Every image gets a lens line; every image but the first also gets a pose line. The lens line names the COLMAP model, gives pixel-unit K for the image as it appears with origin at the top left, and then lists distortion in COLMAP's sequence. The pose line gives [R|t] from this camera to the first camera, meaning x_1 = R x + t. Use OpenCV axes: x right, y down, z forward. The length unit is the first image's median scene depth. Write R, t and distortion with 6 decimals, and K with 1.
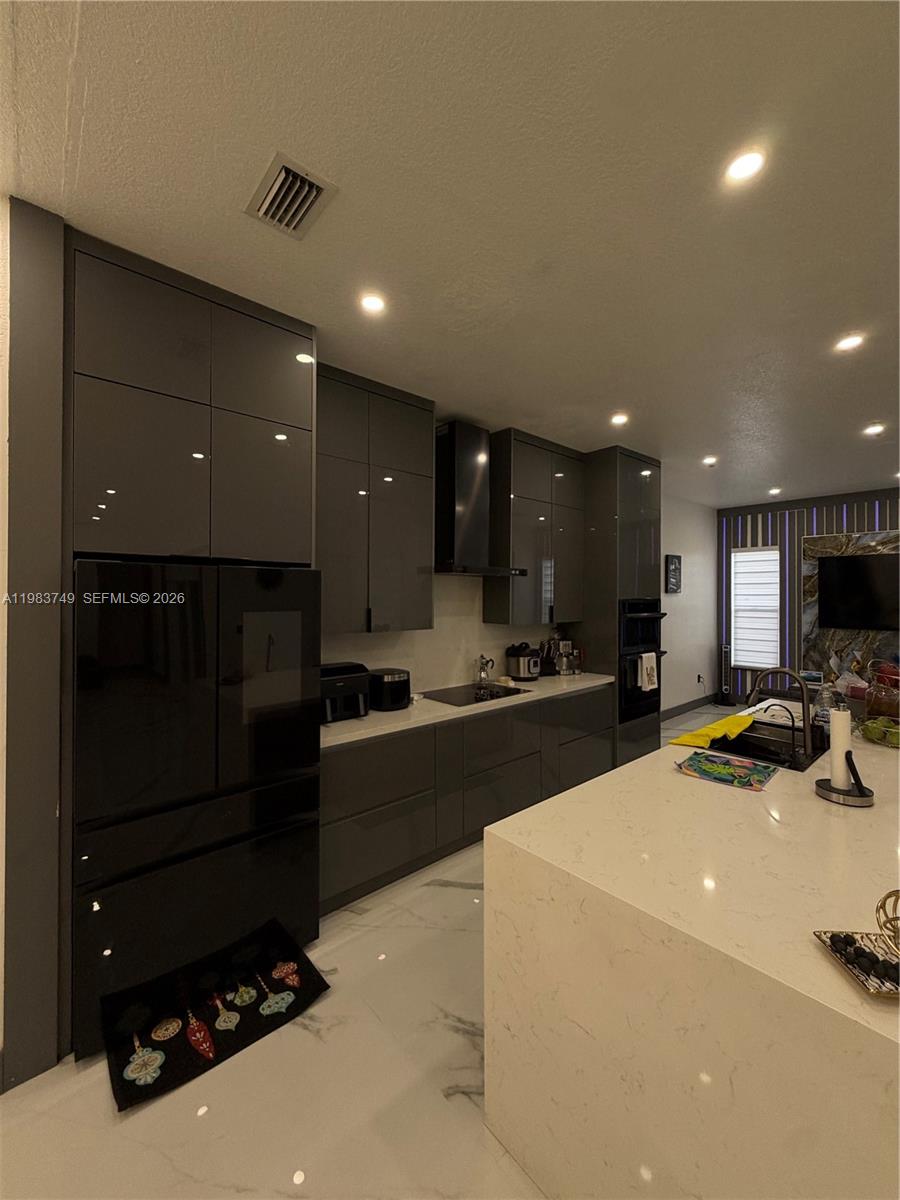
lens RADIAL K [[479.3, 0, 450.0], [0, 479.3, 595.3], [0, 0, 1]] dist [-0.000349, 0.000369]
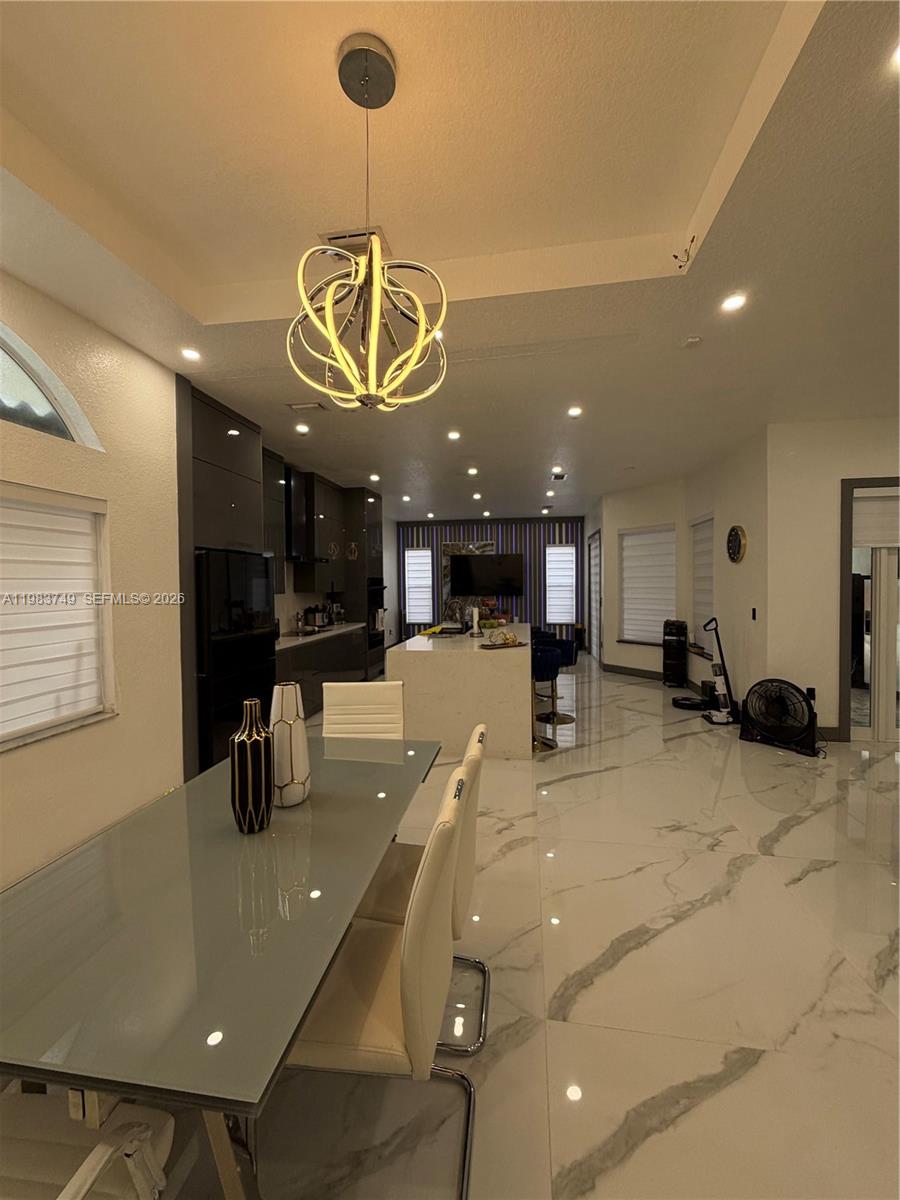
lens RADIAL K [[479.3, 0, 450.0], [0, 479.3, 595.3], [0, 0, 1]] dist [-0.000349, 0.000369]
pose [[0.771354, -0.027018, 0.635832, -0.507999], [0.013888, 0.999575, 0.025625, 0.031459], [-0.636255, -0.010935, 0.771402, -0.506929]]
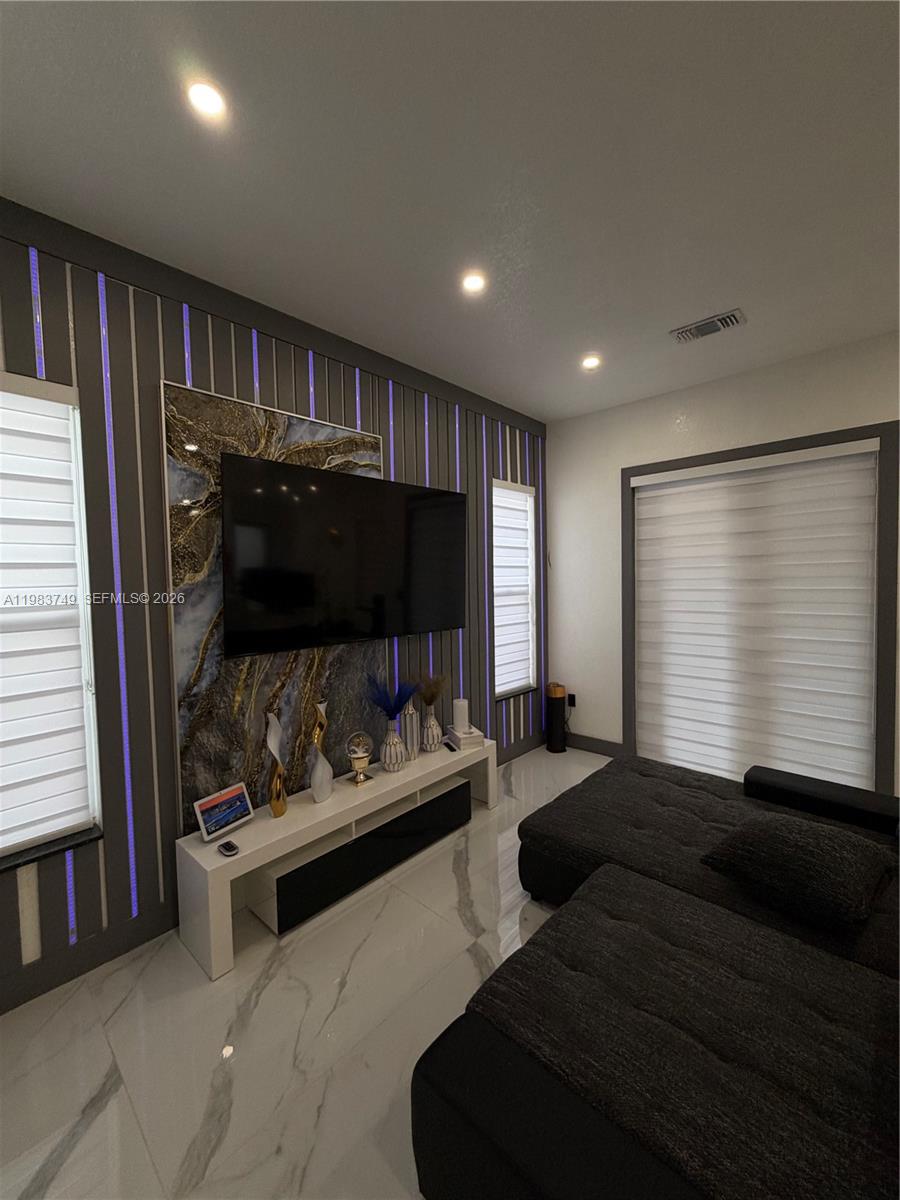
lens RADIAL K [[477.4, 0, 448.4], [0, 477.4, 595.5], [0, 0, 1]] dist [-0.000487, 0.000050]
pose [[-0.091627, -0.037460, 0.995089, 0.625959], [0.023870, 0.998922, 0.039802, 0.017970], [-0.995507, 0.027399, -0.090634, 1.319200]]
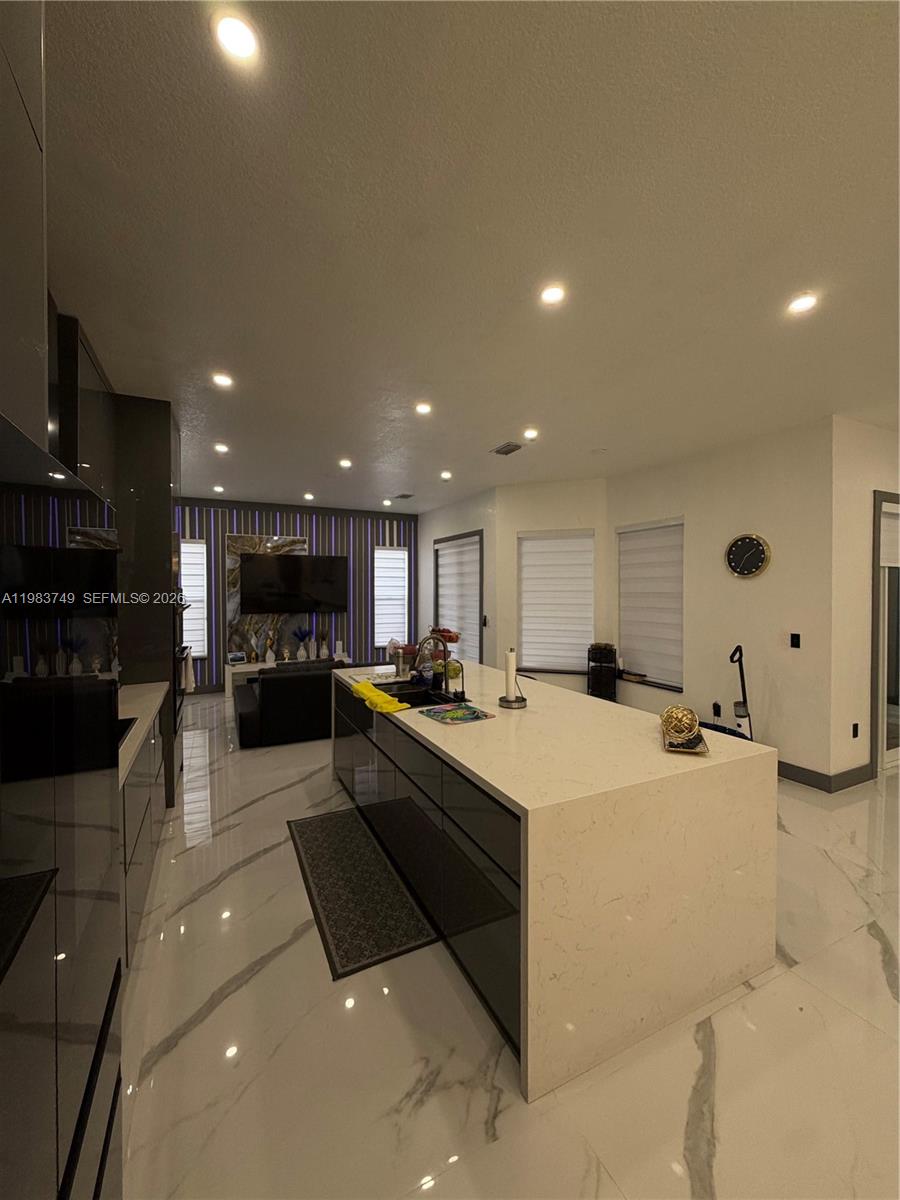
lens RADIAL K [[479.3, 0, 450.0], [0, 479.3, 595.3], [0, 0, 1]] dist [-0.000349, 0.000369]
pose [[0.264003, -0.015319, 0.964400, -0.323185], [0.002989, 0.999882, 0.015064, 0.009215], [-0.964517, -0.001094, 0.264017, 0.314425]]
